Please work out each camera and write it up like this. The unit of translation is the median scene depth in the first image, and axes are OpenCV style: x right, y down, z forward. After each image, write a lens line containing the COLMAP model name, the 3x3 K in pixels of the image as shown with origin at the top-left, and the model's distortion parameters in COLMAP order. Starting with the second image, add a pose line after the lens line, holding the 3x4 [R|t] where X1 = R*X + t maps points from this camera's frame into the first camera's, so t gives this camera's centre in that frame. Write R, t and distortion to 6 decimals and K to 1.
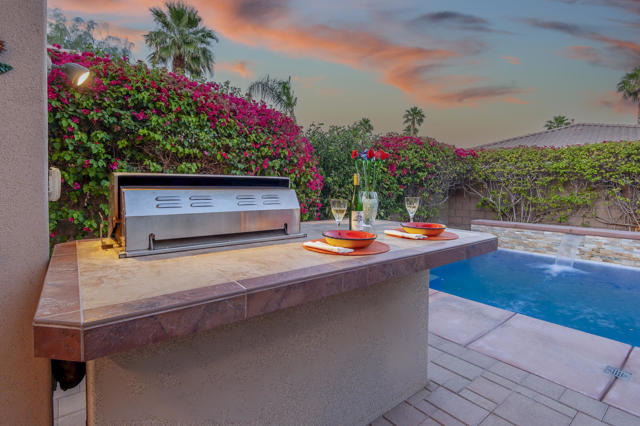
lens RADIAL K [[317.5, 0, 309.6], [0, 317.5, 194.6], [0, 0, 1]] dist [-0.005415, -0.005249]
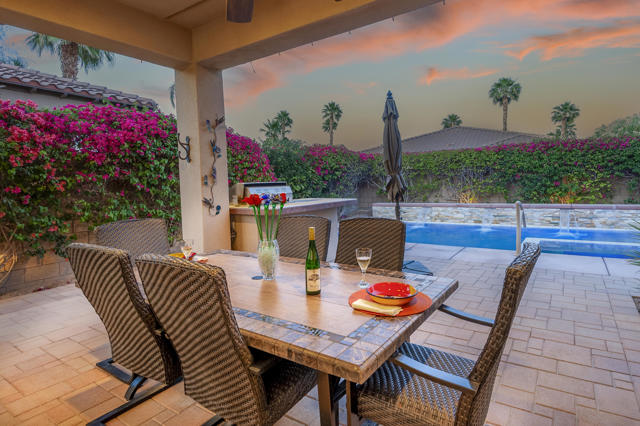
lens RADIAL K [[338.3, 0, 347.7], [0, 338.3, 197.9], [0, 0, 1]] dist [-0.002461, -0.000608]
pose [[0.937671, -0.053984, 0.343307, -0.152958], [0.046708, 0.998475, 0.029433, 0.006072], [-0.344372, -0.011564, 0.938762, -0.507609]]
